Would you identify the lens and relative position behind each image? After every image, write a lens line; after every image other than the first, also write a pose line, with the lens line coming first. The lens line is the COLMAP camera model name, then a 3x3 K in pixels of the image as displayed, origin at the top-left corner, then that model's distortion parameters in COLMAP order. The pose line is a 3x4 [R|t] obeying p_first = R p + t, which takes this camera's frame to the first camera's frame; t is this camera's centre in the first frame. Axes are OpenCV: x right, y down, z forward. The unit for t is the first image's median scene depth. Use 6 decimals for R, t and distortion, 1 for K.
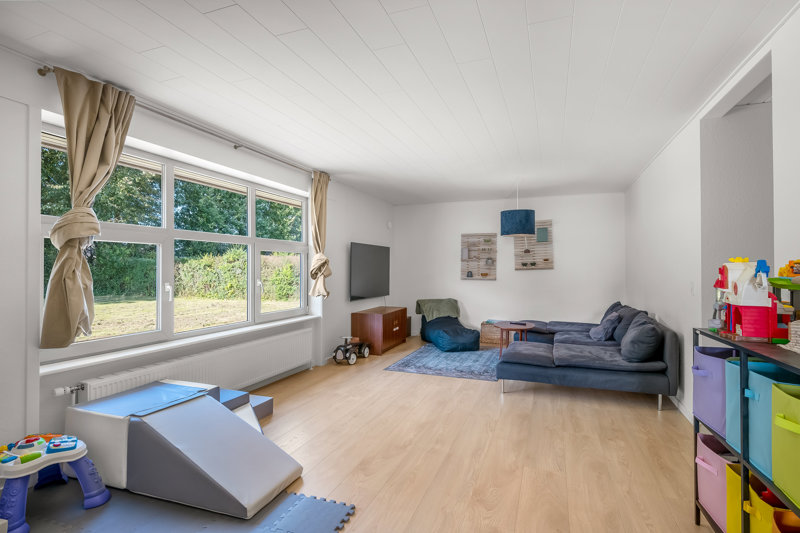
lens RADIAL K [[402.5, 0, 401.6], [0, 402.5, 264.0], [0, 0, 1]] dist [-0.002122, 0.000692]
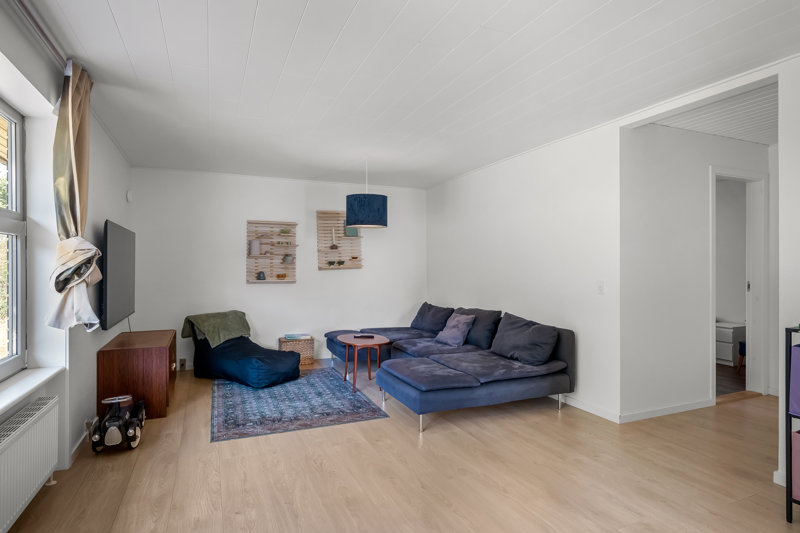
lens RADIAL K [[436.5, 0, 401.1], [0, 436.5, 266.9], [0, 0, 1]] dist [0.000633, -0.003992]
pose [[0.718141, -0.001922, 0.695895, -0.212639], [-0.006122, 0.999940, 0.009079, 0.000321], [-0.695871, -0.010780, 0.718086, 0.261803]]
